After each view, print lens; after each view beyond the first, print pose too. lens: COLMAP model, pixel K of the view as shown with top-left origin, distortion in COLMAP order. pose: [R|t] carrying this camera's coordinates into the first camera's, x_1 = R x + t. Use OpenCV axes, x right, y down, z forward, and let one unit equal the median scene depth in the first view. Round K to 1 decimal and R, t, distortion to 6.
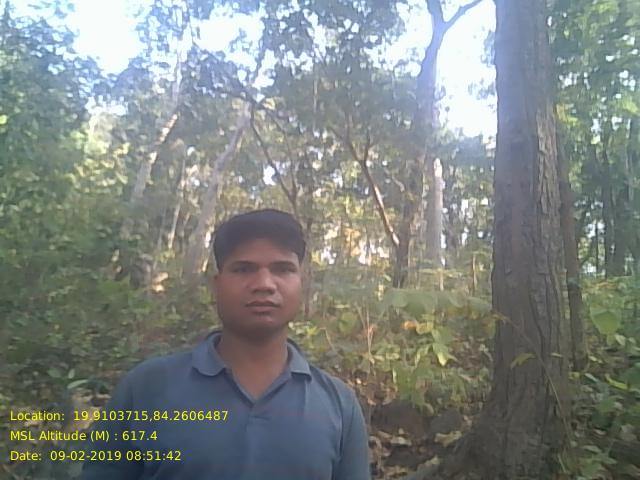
lens RADIAL K [[524.3, 0, 320.8], [0, 524.3, 242.6], [0, 0, 1]] dist [0.092975, -0.163176]
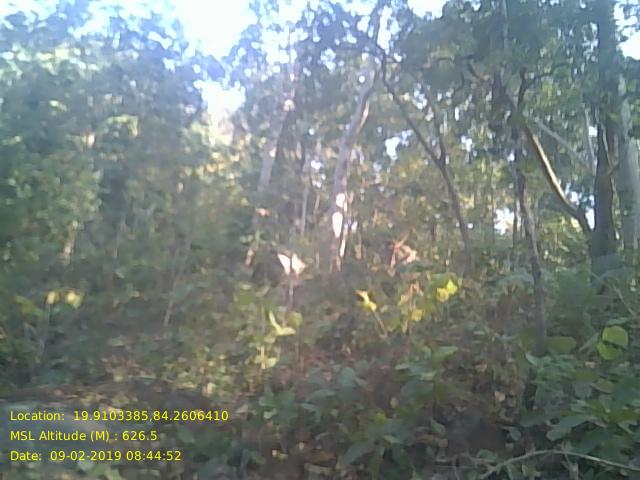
lens RADIAL K [[524.3, 0, 320.8], [0, 524.3, 242.6], [0, 0, 1]] dist [0.092975, -0.163176]
pose [[0.967323, -0.094491, -0.235281, -0.038329], [0.105067, 0.993924, 0.032800, -0.005091], [0.230752, -0.056448, 0.971374, 0.105110]]
